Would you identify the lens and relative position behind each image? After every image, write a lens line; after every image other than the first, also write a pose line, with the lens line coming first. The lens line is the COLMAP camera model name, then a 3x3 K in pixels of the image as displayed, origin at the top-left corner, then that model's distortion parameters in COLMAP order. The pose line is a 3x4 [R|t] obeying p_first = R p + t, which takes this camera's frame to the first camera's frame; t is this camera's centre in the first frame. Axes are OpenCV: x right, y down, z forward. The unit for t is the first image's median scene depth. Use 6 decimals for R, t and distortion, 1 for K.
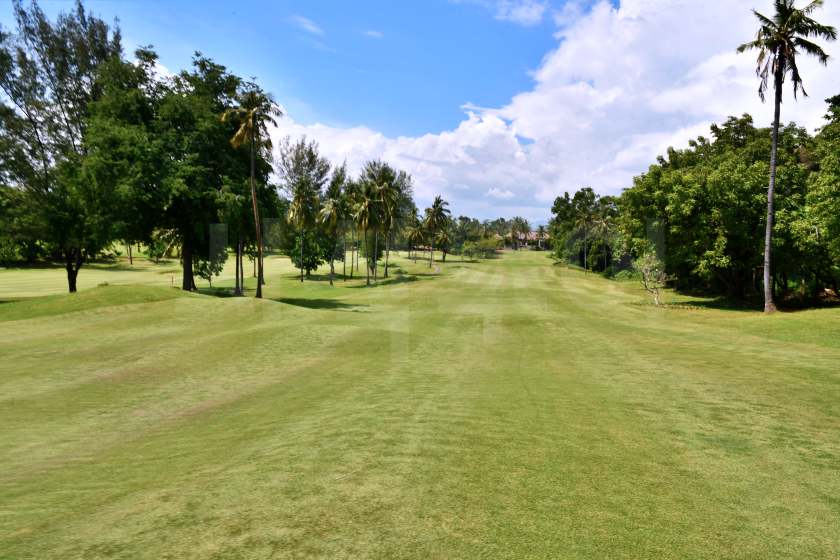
lens RADIAL K [[1477.9, 0, 420.0], [0, 1477.9, 280.0], [0, 0, 1]] dist [-0.205380, 0.278226]
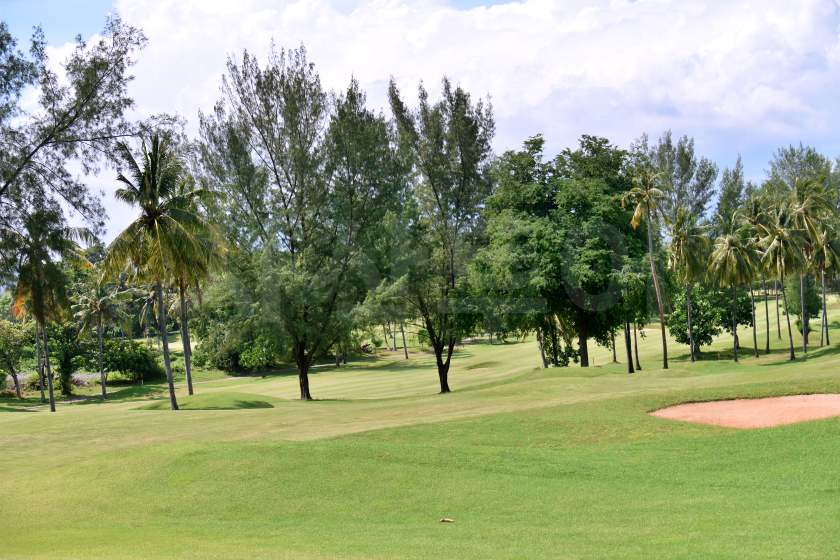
lens RADIAL K [[1477.9, 0, 420.0], [0, 1477.9, 280.0], [0, 0, 1]] dist [-0.205380, 0.278226]
pose [[0.959369, -0.090771, -0.267154, -0.020148], [0.076076, 0.994989, -0.064875, -0.002803], [0.271704, 0.041916, 0.961468, 0.375203]]
